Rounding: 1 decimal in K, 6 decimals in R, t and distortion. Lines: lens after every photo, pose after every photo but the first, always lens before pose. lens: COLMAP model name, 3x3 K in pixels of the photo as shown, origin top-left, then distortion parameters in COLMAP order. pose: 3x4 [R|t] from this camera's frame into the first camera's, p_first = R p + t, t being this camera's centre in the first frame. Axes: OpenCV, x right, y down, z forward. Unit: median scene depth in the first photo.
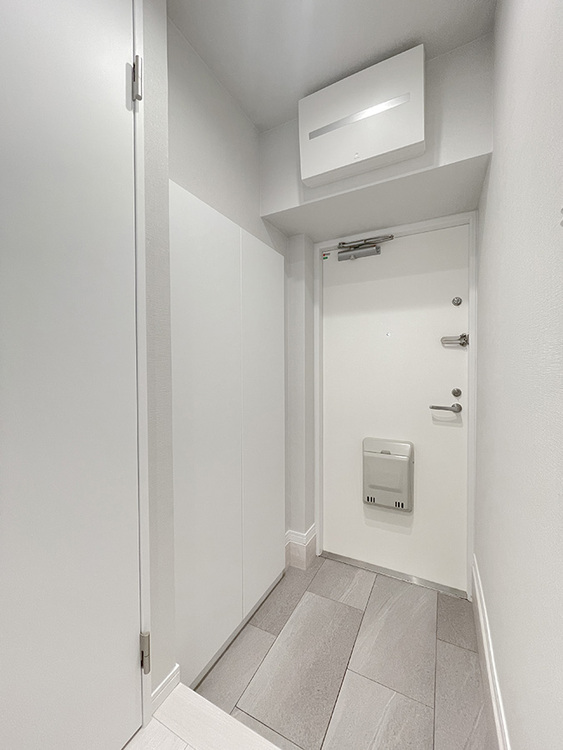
lens RADIAL K [[301.4, 0, 281.5], [0, 301.4, 373.3], [0, 0, 1]] dist [0.000841, 0.000122]
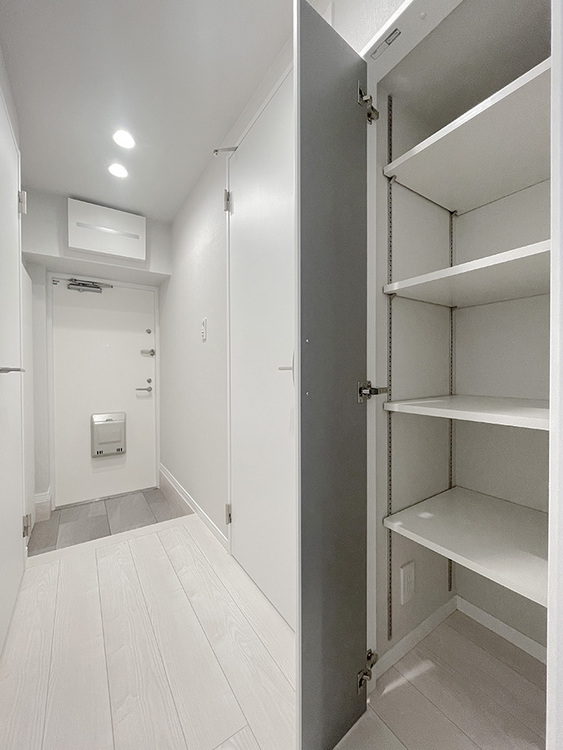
lens RADIAL K [[301.4, 0, 281.9], [0, 301.4, 373.0], [0, 0, 1]] dist [0.000841, 0.000122]
pose [[0.472659, -0.008972, 0.881200, -0.648007], [0.016940, 0.999856, 0.001094, 0.028912], [-0.881083, 0.014410, 0.472743, -0.578273]]
